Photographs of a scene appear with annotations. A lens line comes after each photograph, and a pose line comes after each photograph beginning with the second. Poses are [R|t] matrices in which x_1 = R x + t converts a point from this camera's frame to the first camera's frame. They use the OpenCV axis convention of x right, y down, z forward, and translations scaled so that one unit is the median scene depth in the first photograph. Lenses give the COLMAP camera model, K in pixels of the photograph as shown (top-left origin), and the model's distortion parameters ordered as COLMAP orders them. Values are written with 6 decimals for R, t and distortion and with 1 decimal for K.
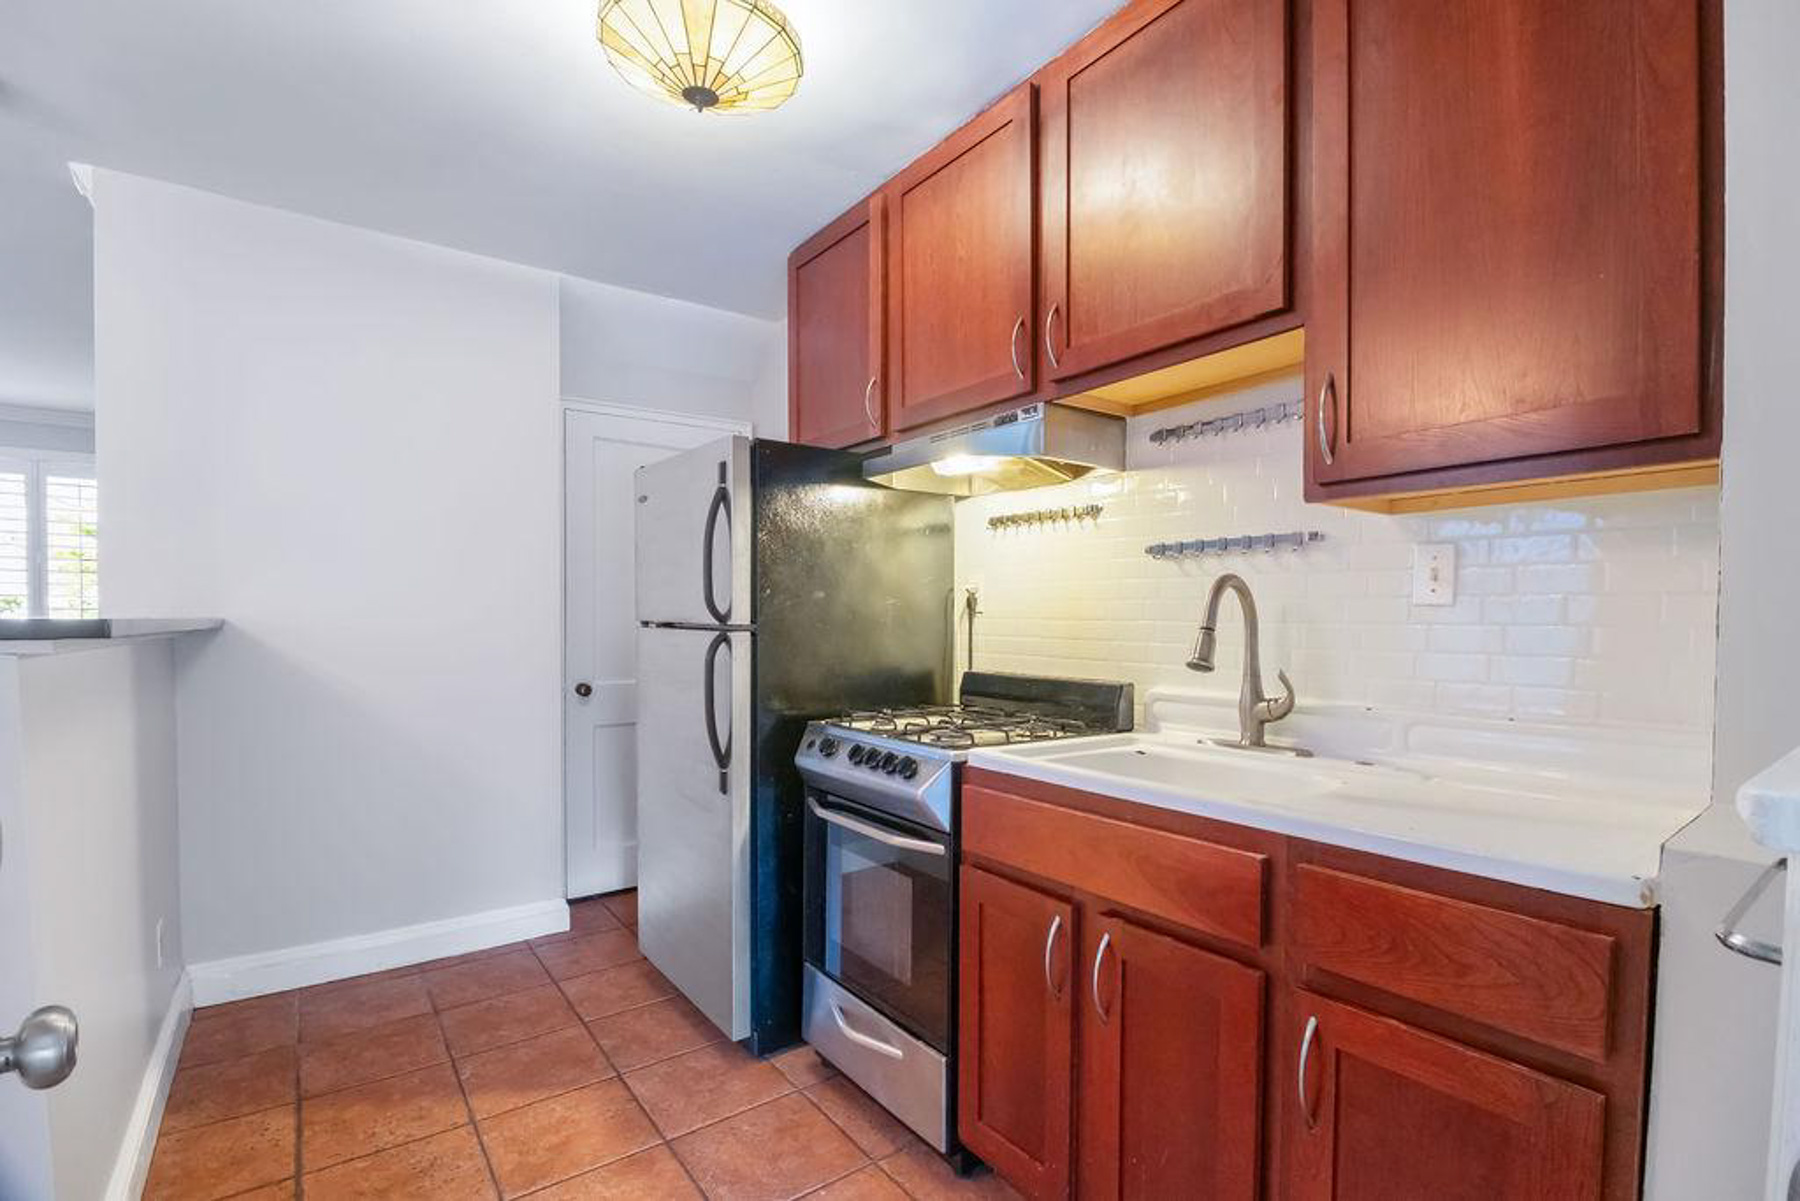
lens RADIAL K [[825.9, 0, 909.1], [0, 825.9, 638.8], [0, 0, 1]] dist [-0.000256, 0.000006]
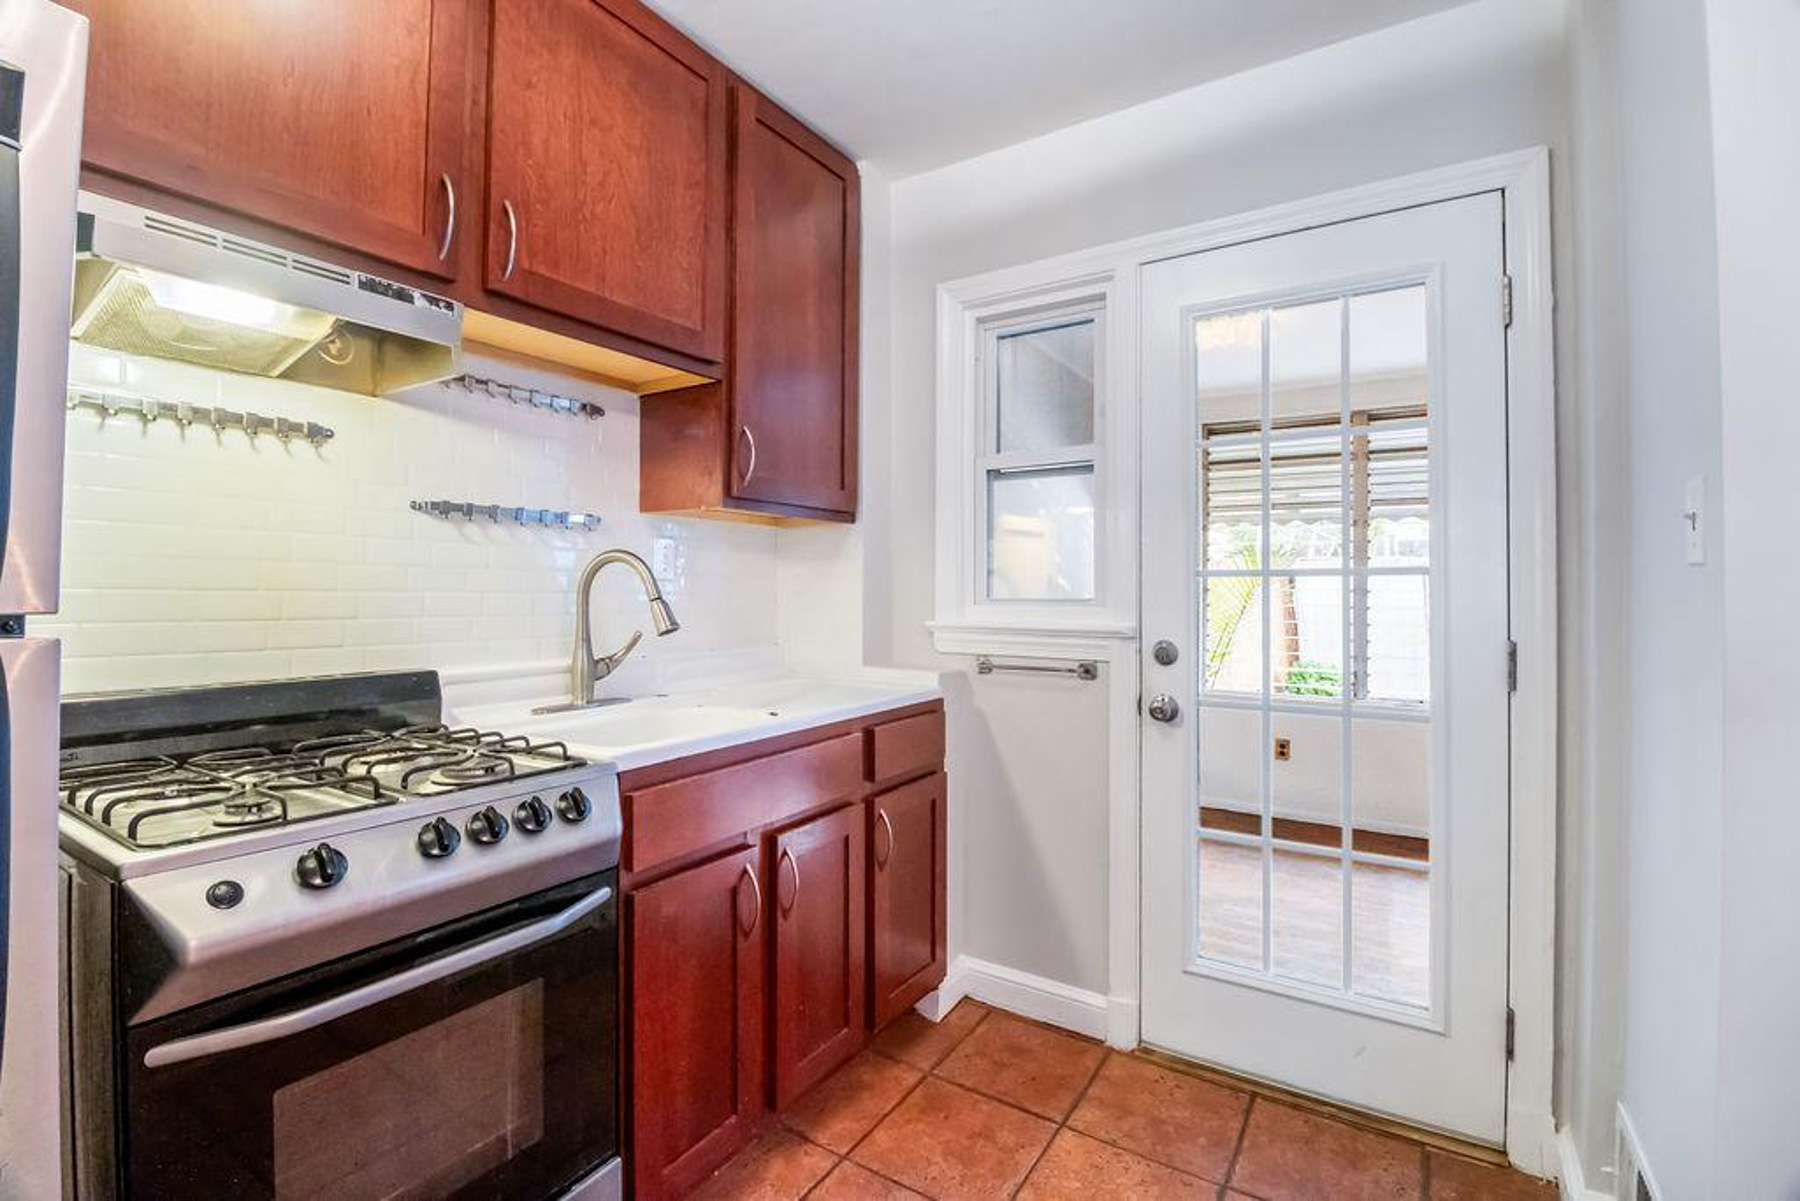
lens RADIAL K [[800.8, 0, 898.4], [0, 800.8, 582.4], [0, 0, 1]] dist [-0.011826, -0.000247]
pose [[-0.351177, 0.004447, 0.936299, -0.637603], [0.018595, 0.999825, 0.002226, -0.024425], [-0.936124, 0.018192, -0.351198, 0.856000]]
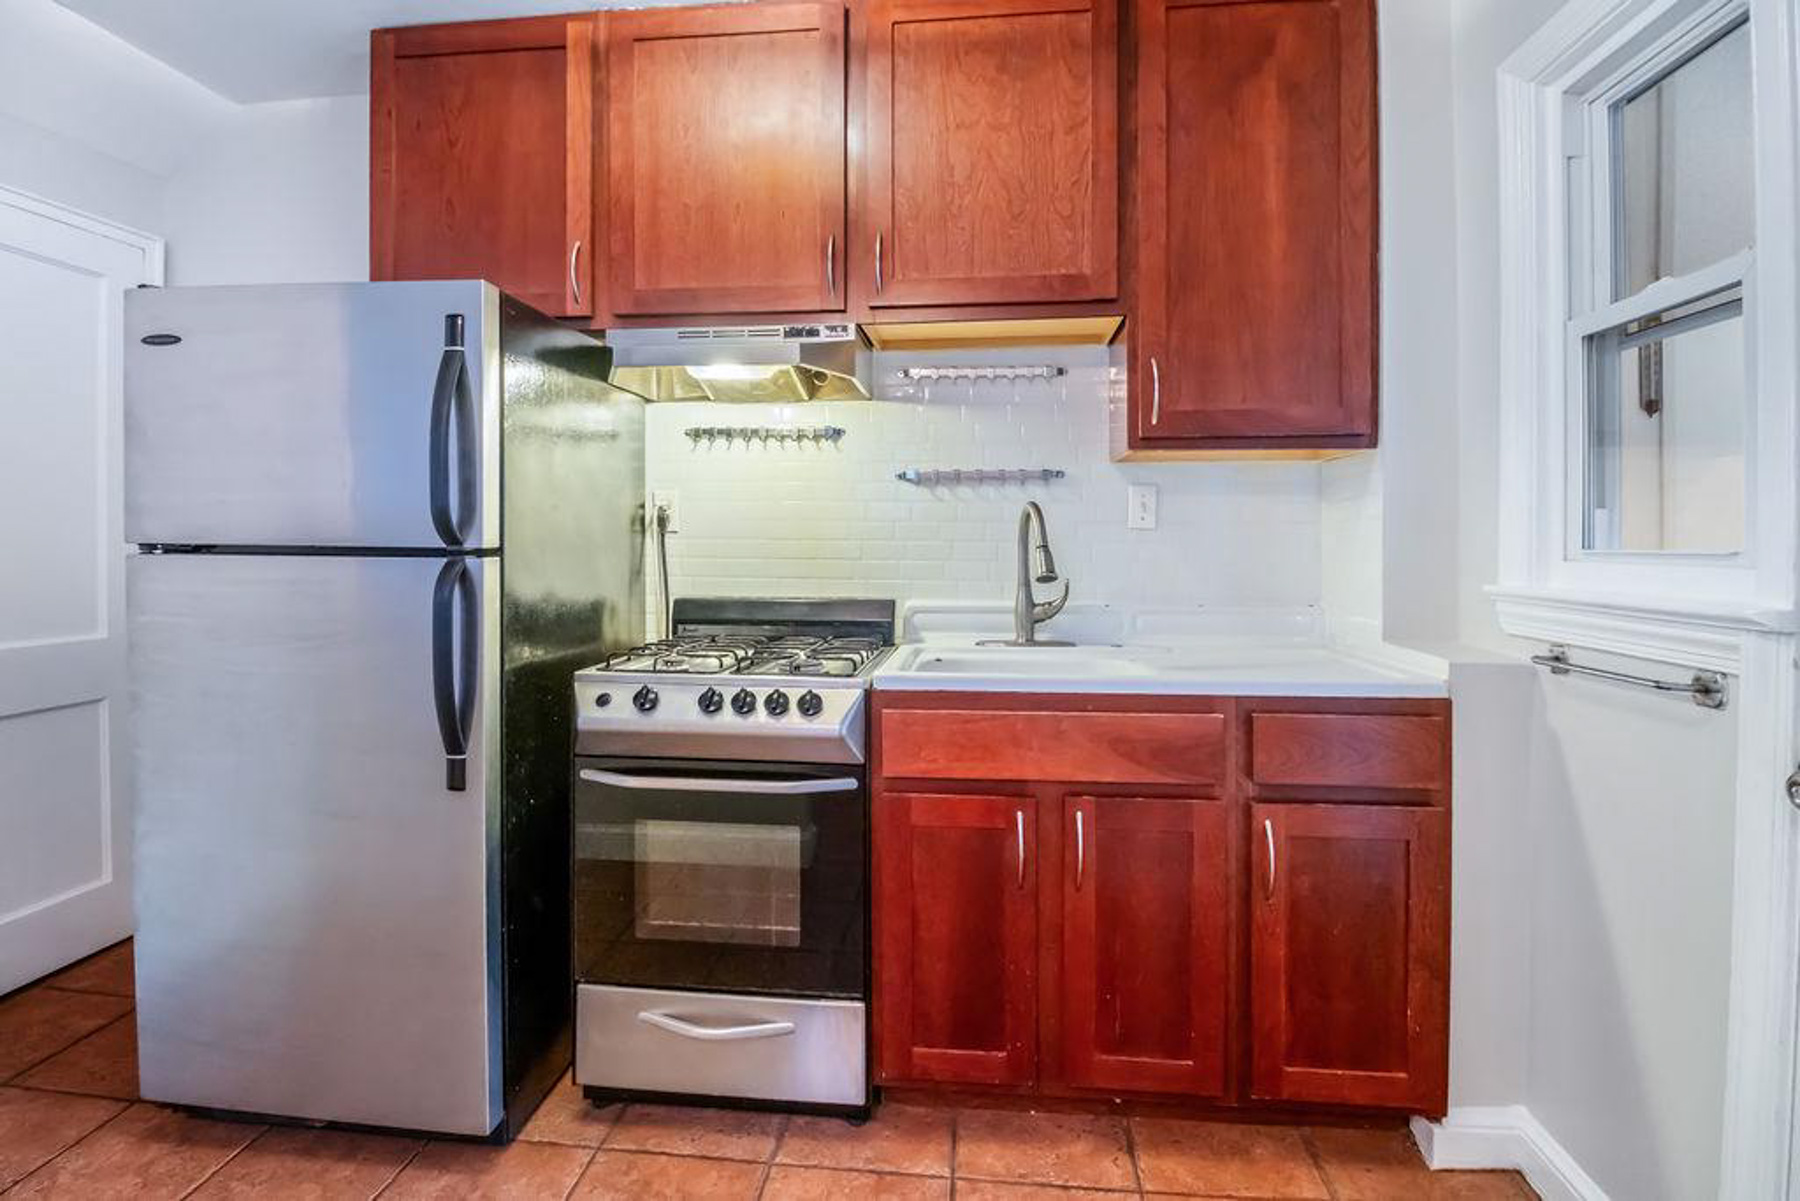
lens RADIAL K [[824.5, 0, 903.1], [0, 824.5, 550.7], [0, 0, 1]] dist [-0.003872, -0.000488]
pose [[0.673674, -0.010848, 0.738949, -0.524556], [0.018991, 0.999816, -0.002636, -0.005684], [-0.738785, 0.015809, 0.673756, 0.273701]]
